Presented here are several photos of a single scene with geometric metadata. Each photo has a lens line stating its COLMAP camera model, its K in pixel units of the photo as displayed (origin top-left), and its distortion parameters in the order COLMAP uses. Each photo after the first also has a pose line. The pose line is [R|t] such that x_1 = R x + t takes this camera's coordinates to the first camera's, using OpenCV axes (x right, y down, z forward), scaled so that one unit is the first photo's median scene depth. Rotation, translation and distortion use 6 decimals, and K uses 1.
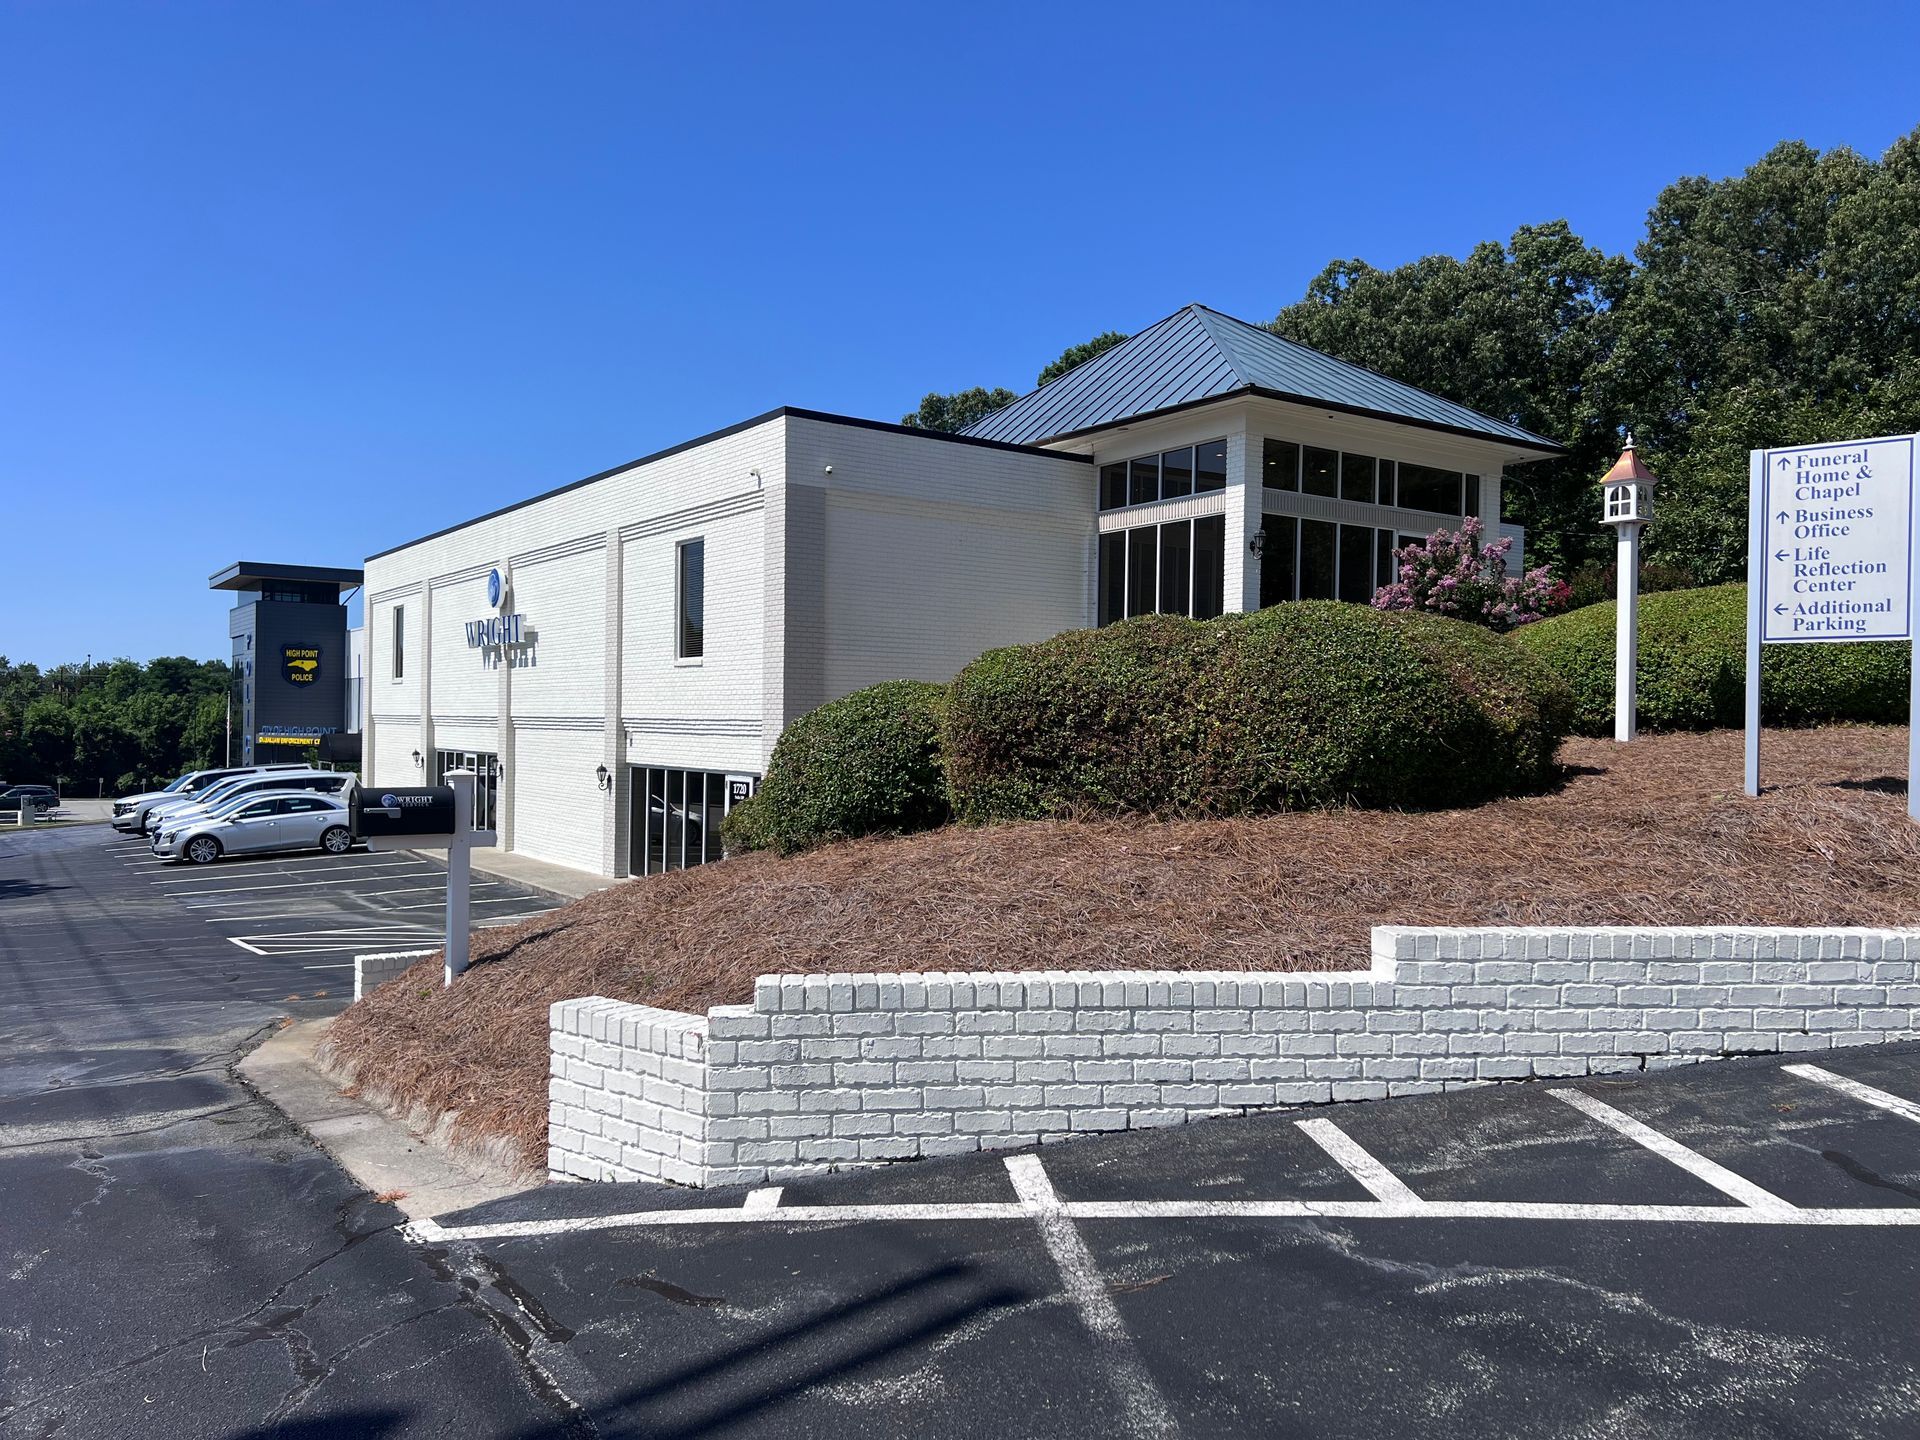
lens RADIAL K [[1575.4, 0, 960.1], [0, 1575.4, 703.3], [0, 0, 1]] dist [0.043570, -0.049242]
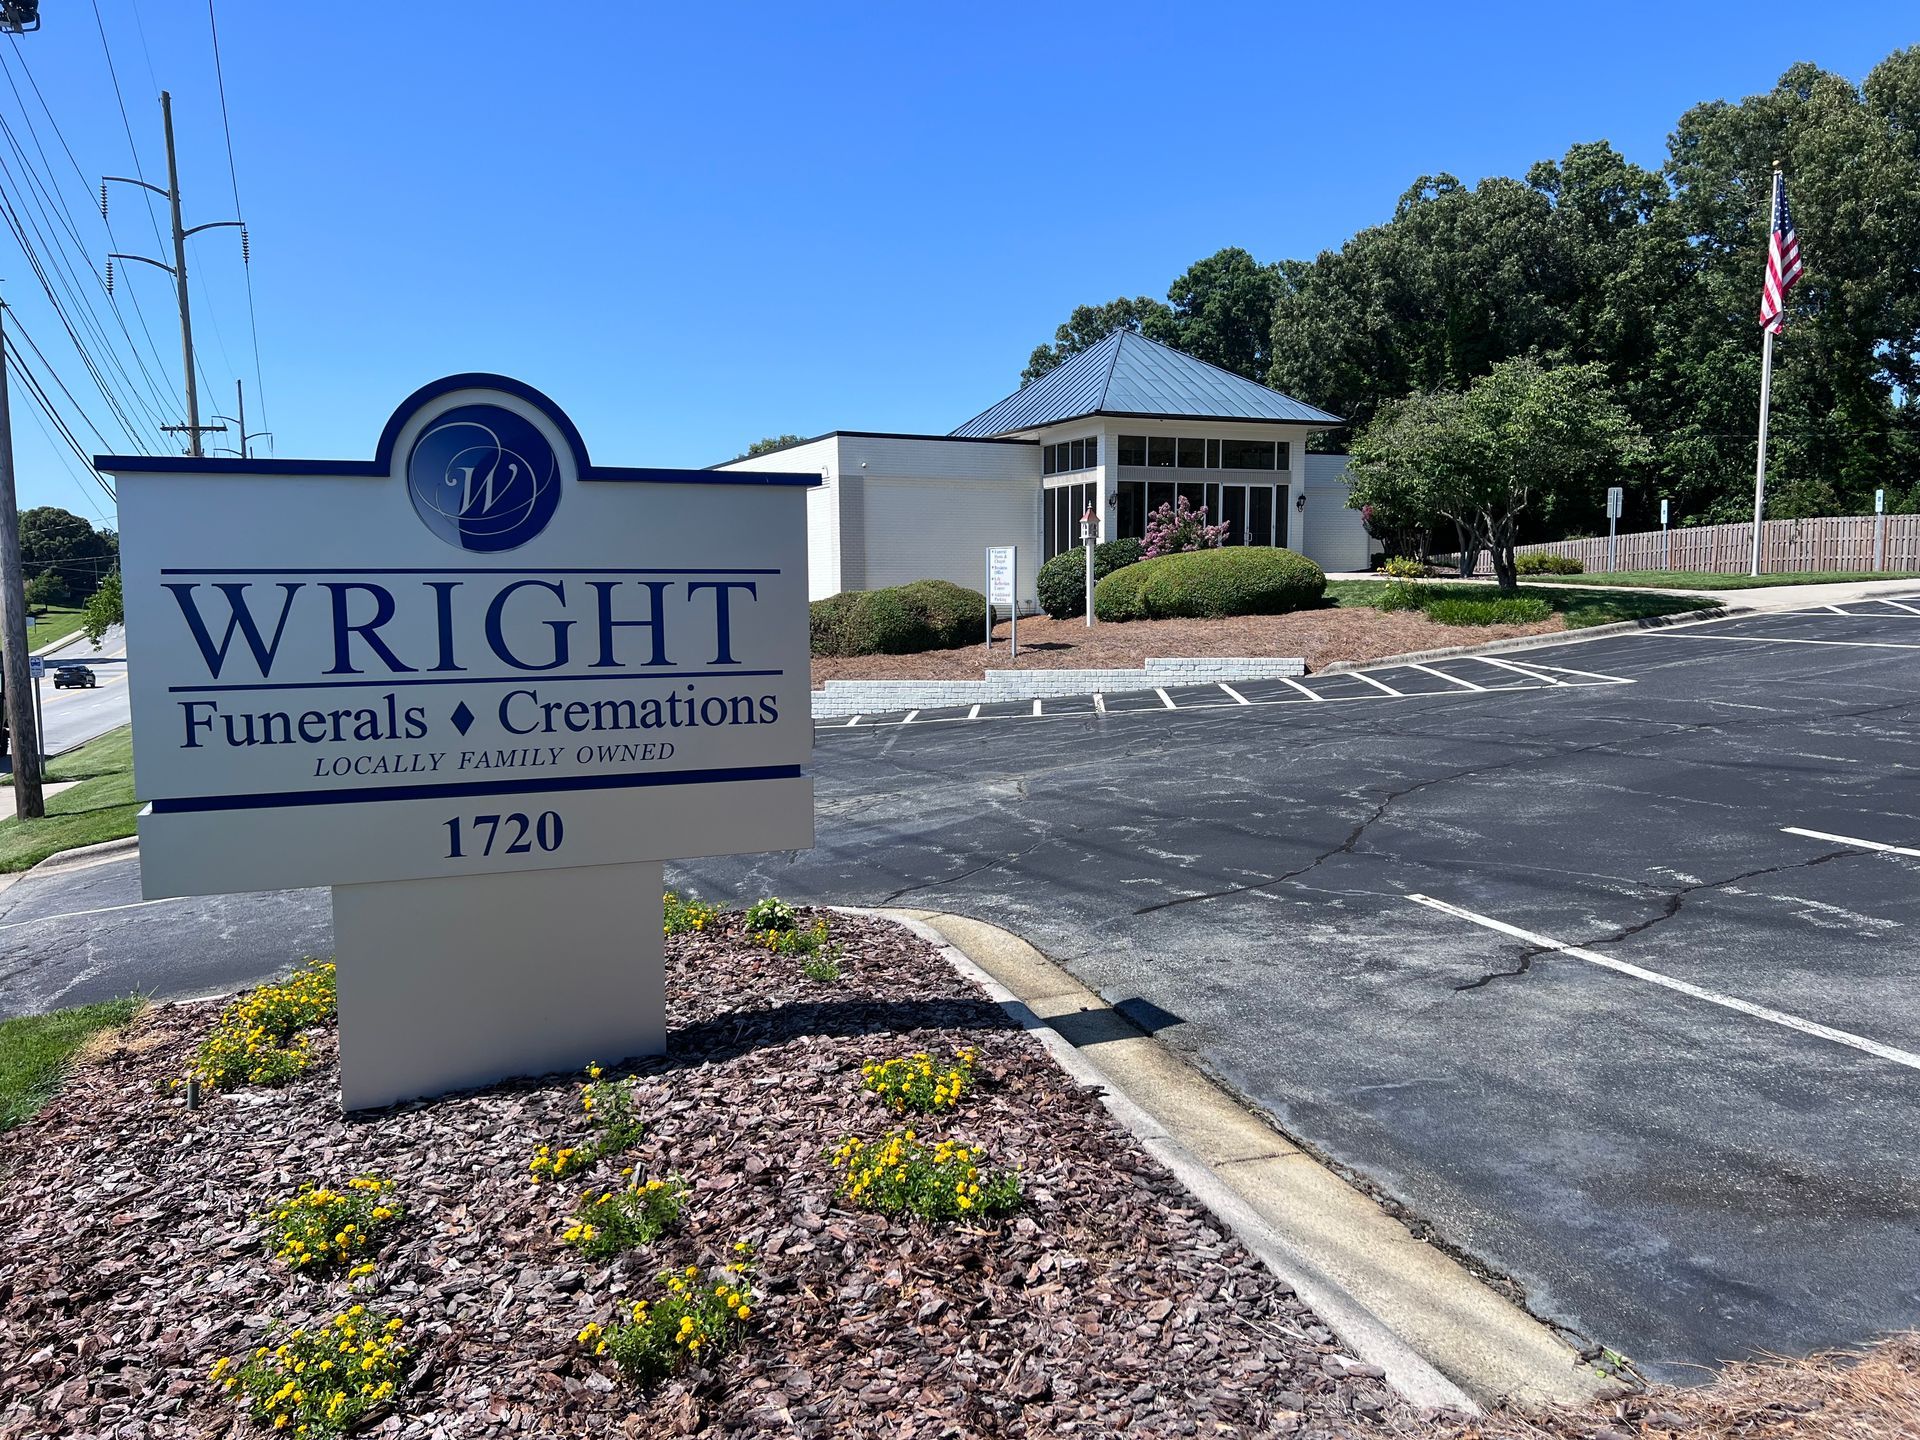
lens RADIAL K [[1575.4, 0, 960.1], [0, 1575.4, 703.3], [0, 0, 1]] dist [0.043570, -0.049242]
pose [[0.987205, -0.010124, -0.159135, 0.262460], [0.024556, 0.995730, 0.088991, -0.034707], [0.157554, -0.091760, 0.983238, -0.637826]]
